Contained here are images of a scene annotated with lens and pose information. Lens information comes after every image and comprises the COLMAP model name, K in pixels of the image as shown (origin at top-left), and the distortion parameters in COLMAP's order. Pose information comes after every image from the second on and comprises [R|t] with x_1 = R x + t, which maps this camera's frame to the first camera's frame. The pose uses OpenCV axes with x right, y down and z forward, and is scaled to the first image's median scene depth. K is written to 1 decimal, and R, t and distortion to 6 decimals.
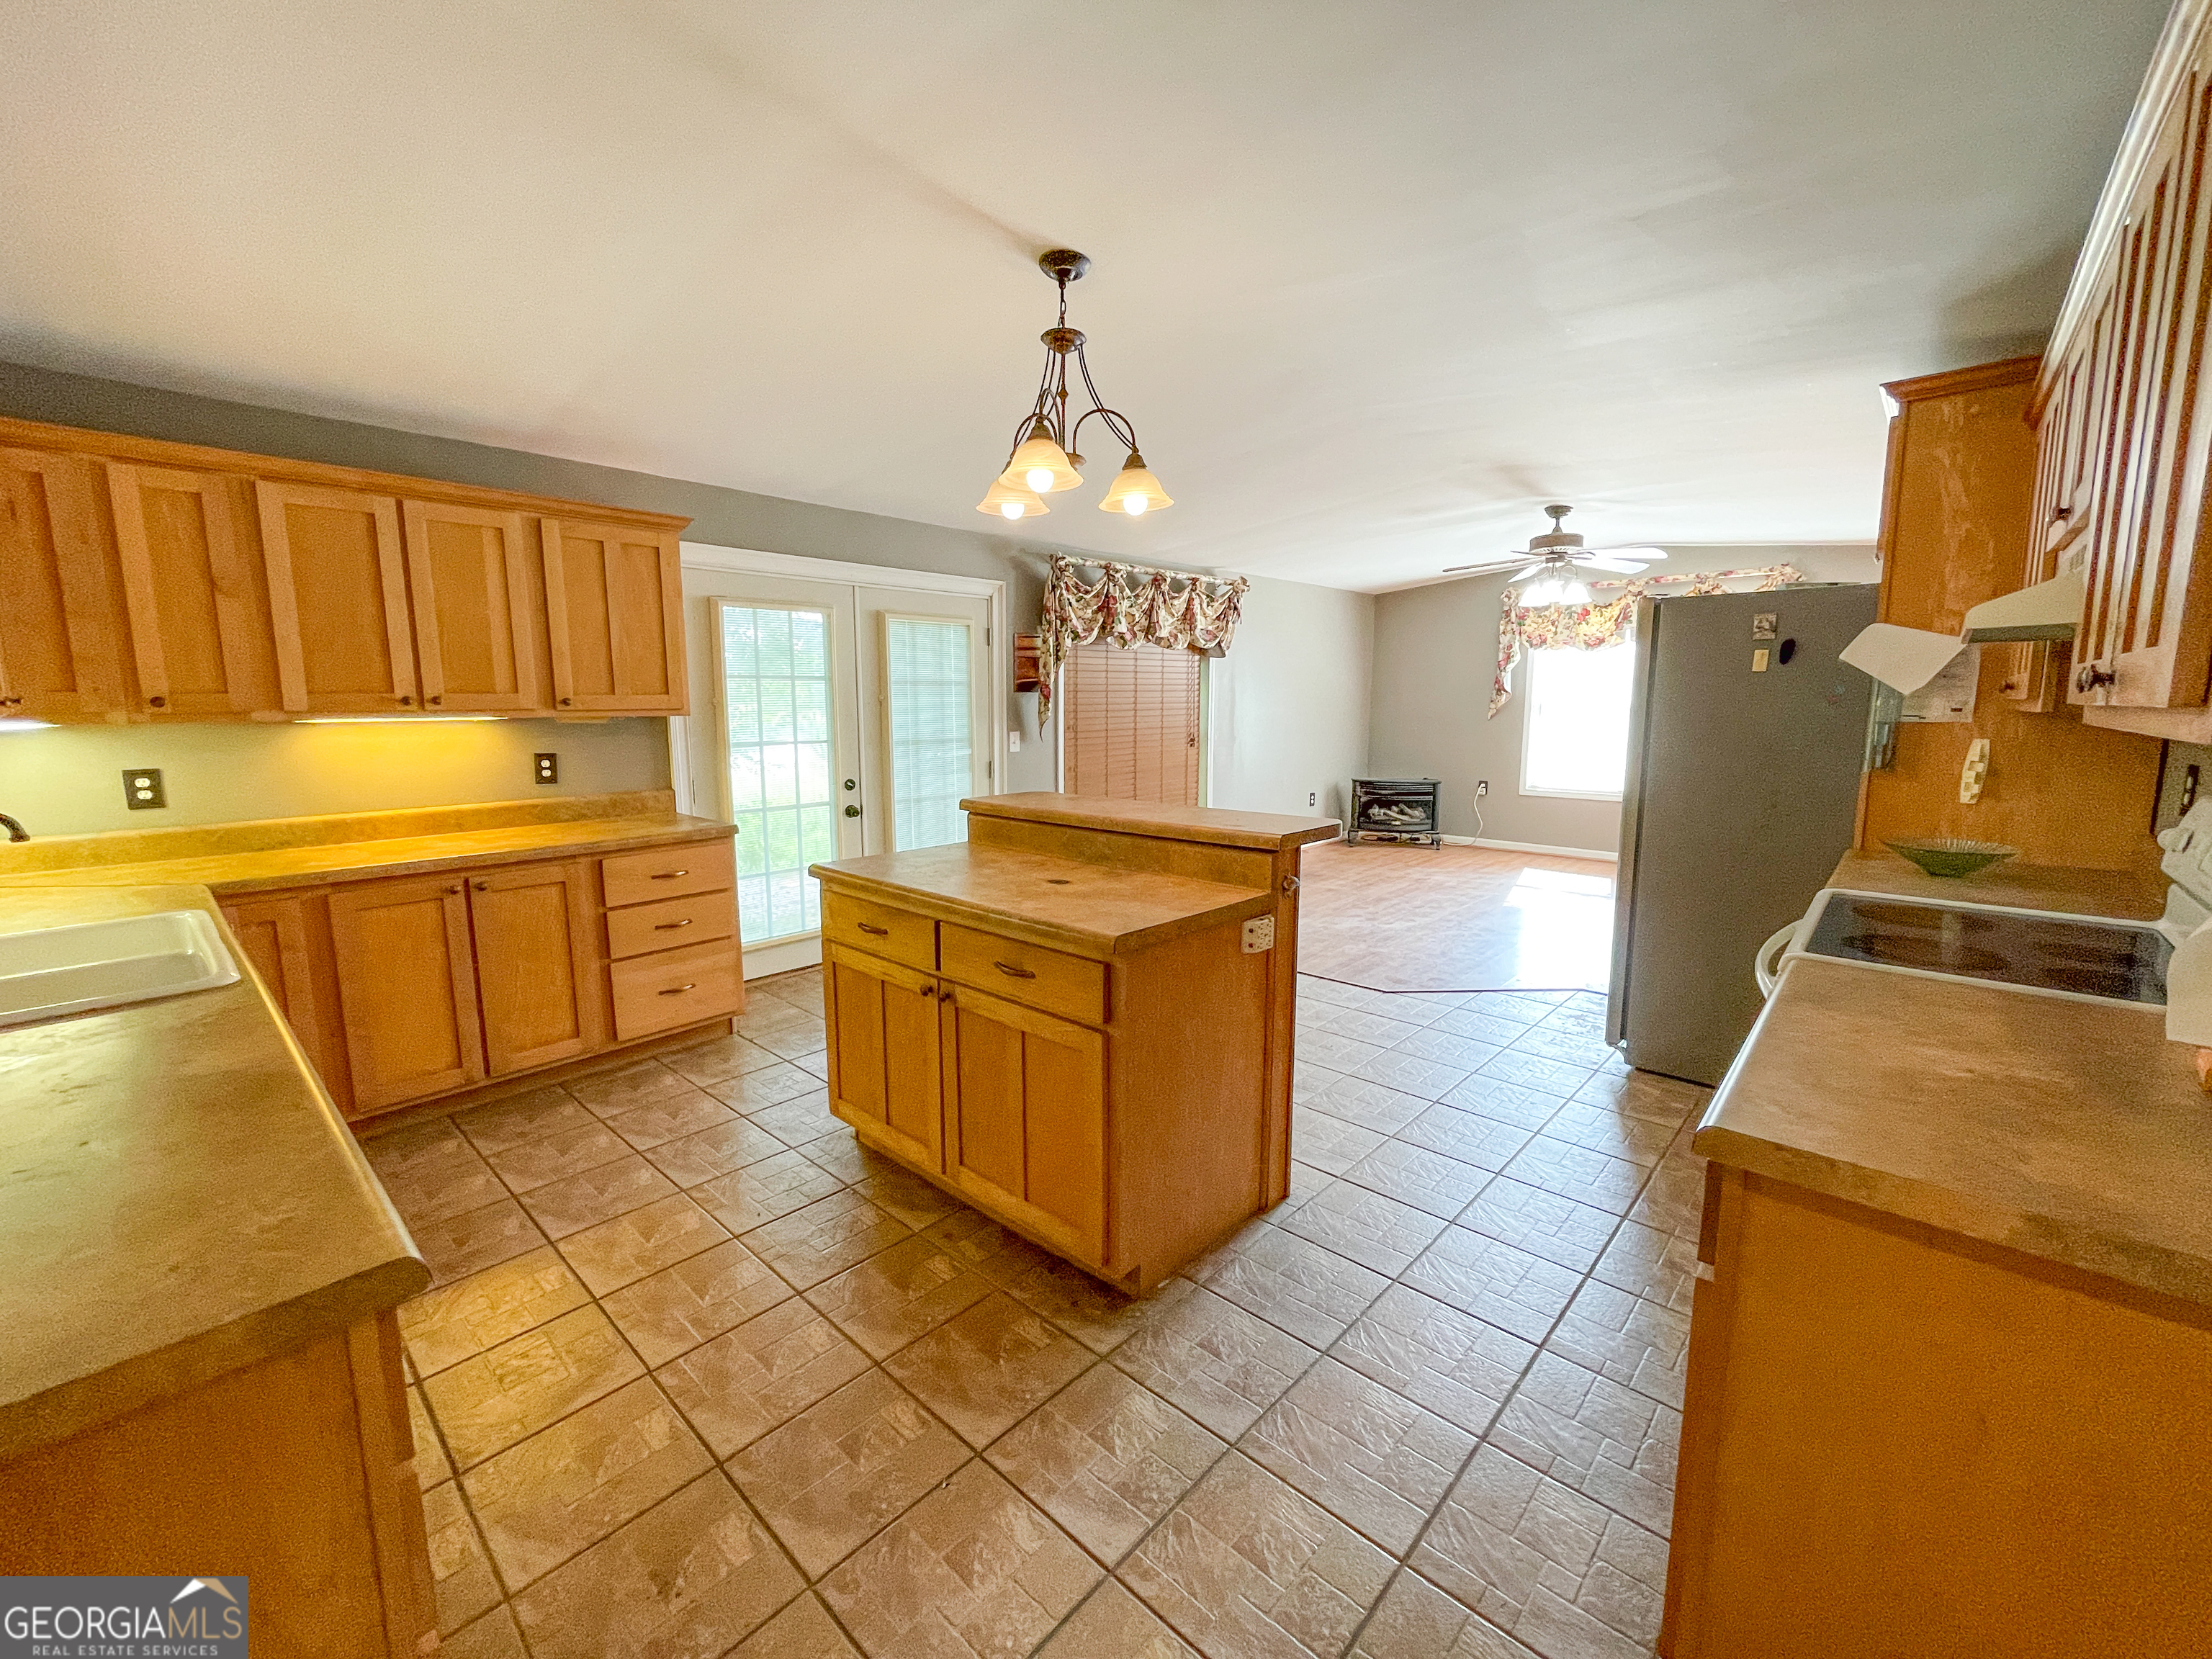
lens RADIAL K [[886.9, 0, 1109.9], [0, 886.9, 827.2], [0, 0, 1]] dist [0.000366, -0.000008]
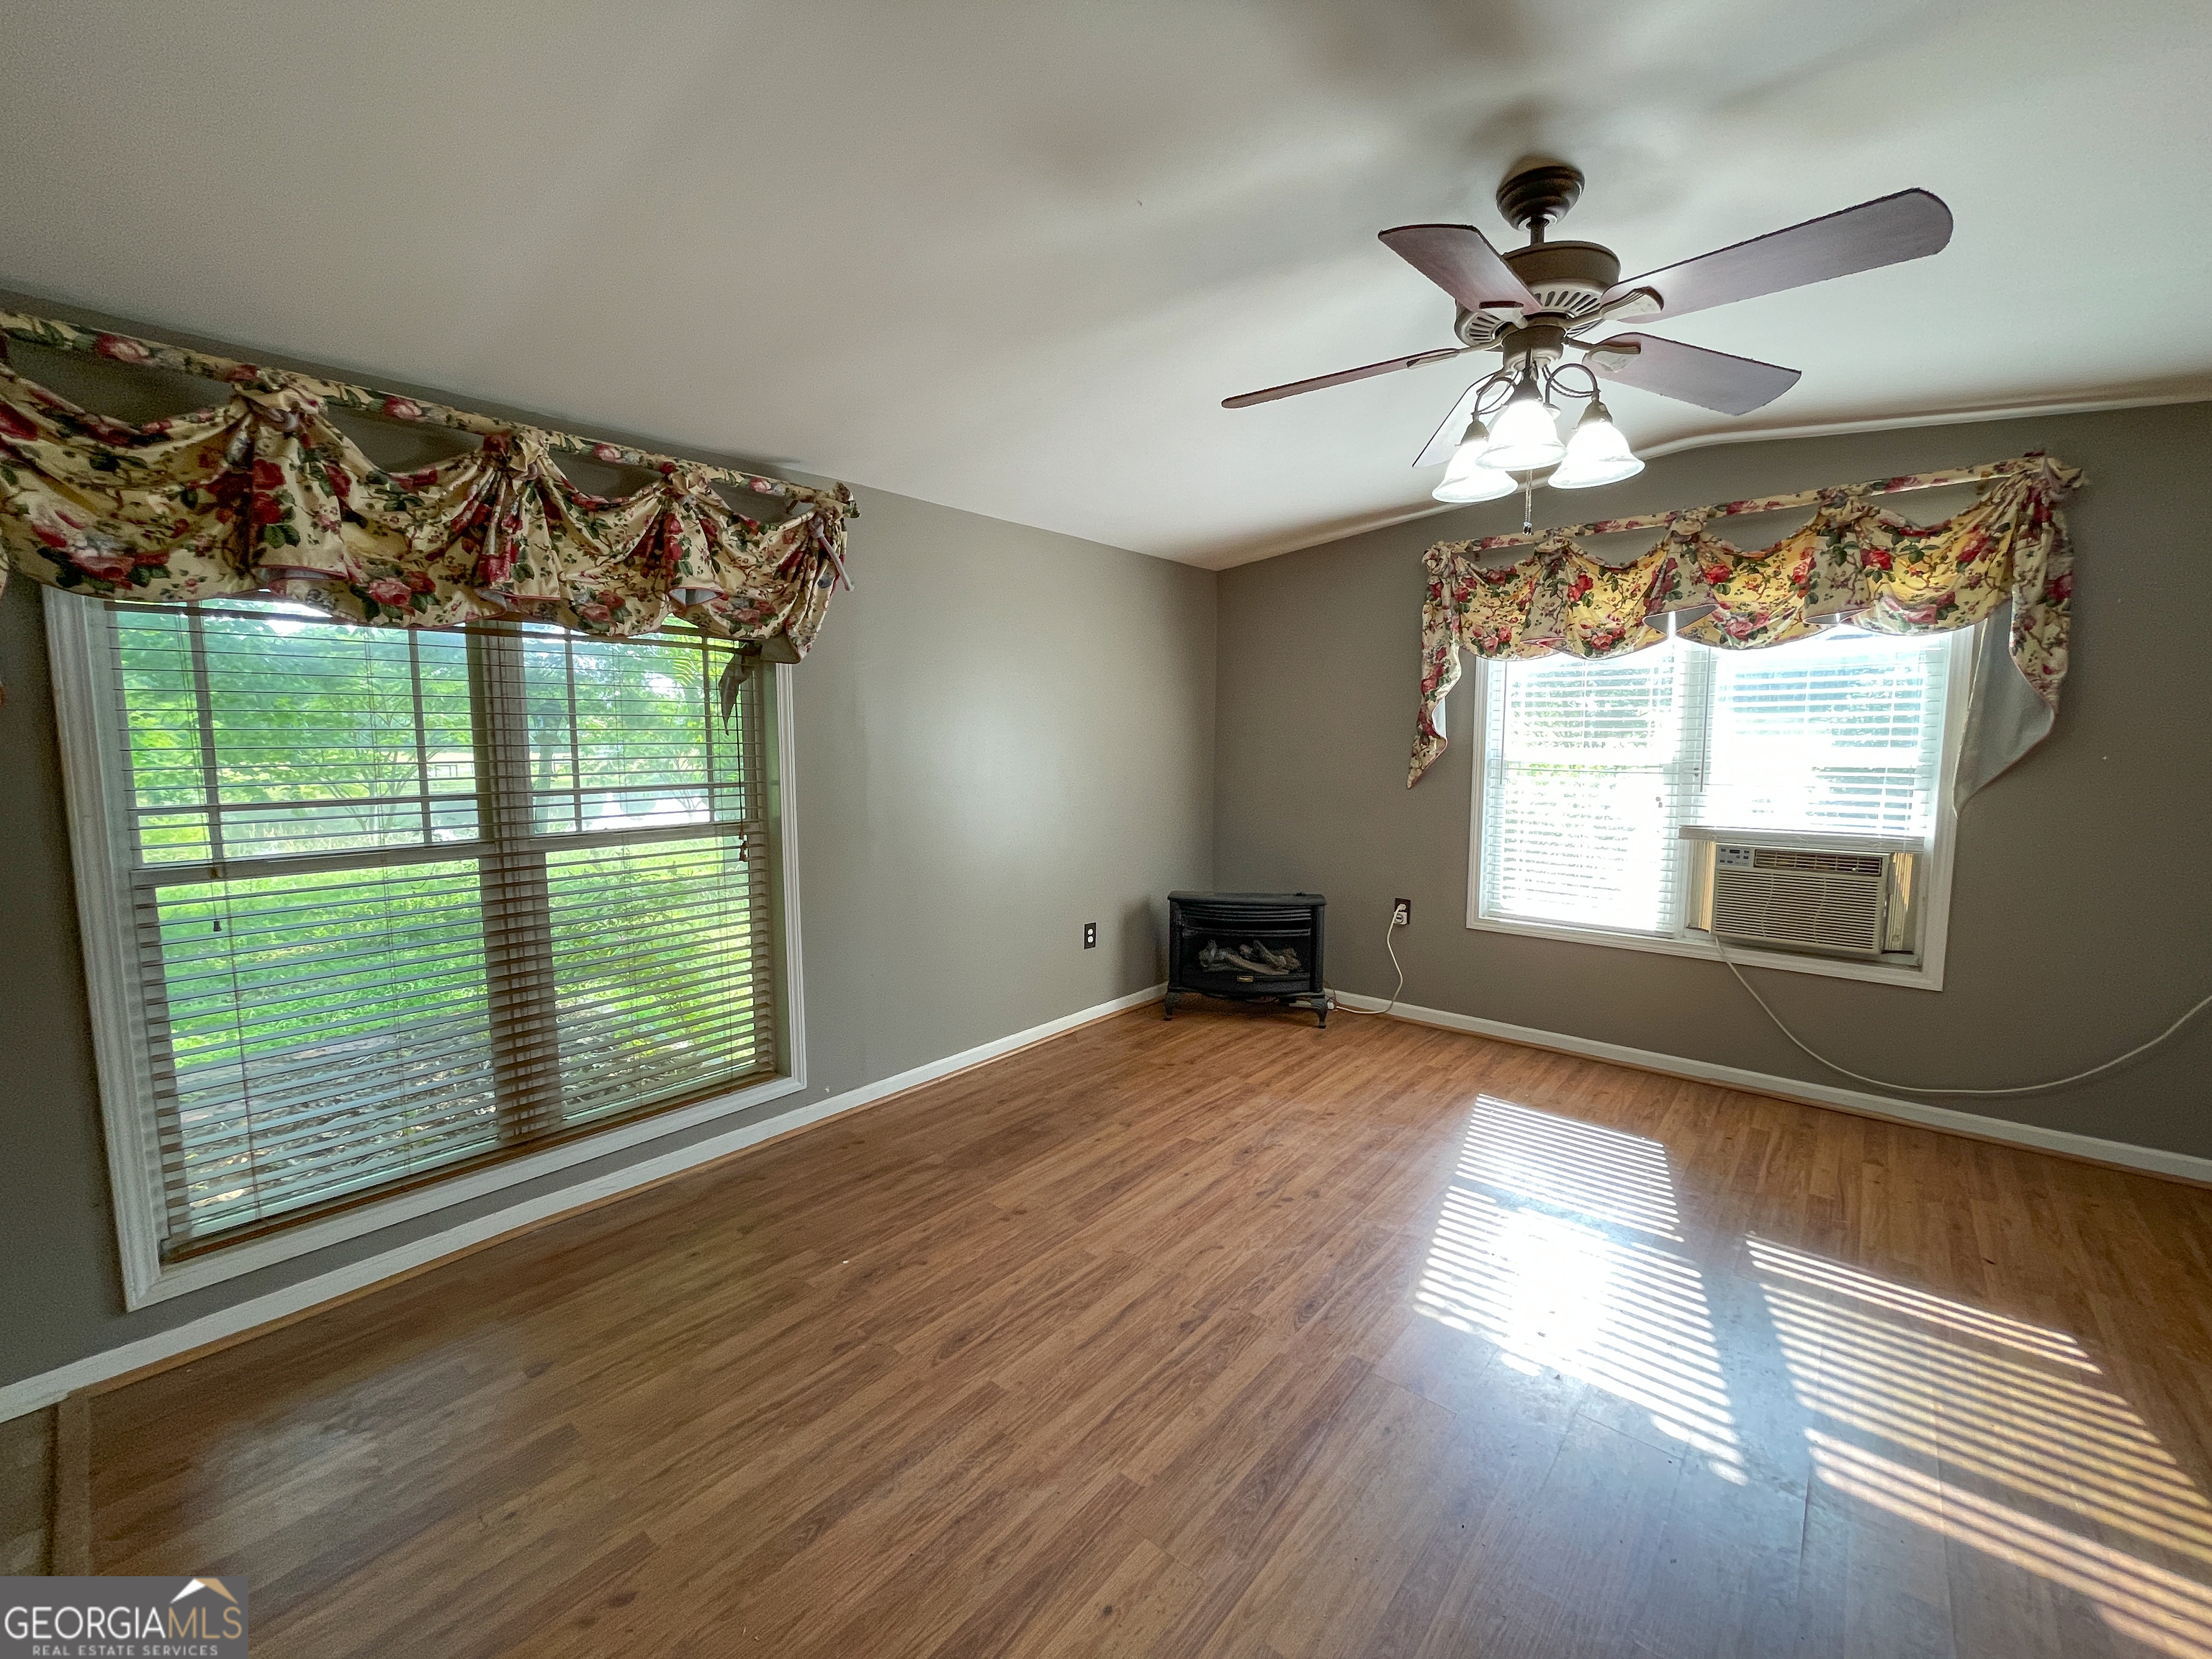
lens RADIAL K [[886.9, 0, 1100.0], [0, 886.9, 831.4], [0, 0, 1]] dist [0.000366, -0.000008]
pose [[0.999672, -0.004973, 0.025123, 0.246562], [0.006188, 0.998803, -0.048523, -0.076805], [-0.024851, 0.048663, 0.998506, 0.509501]]
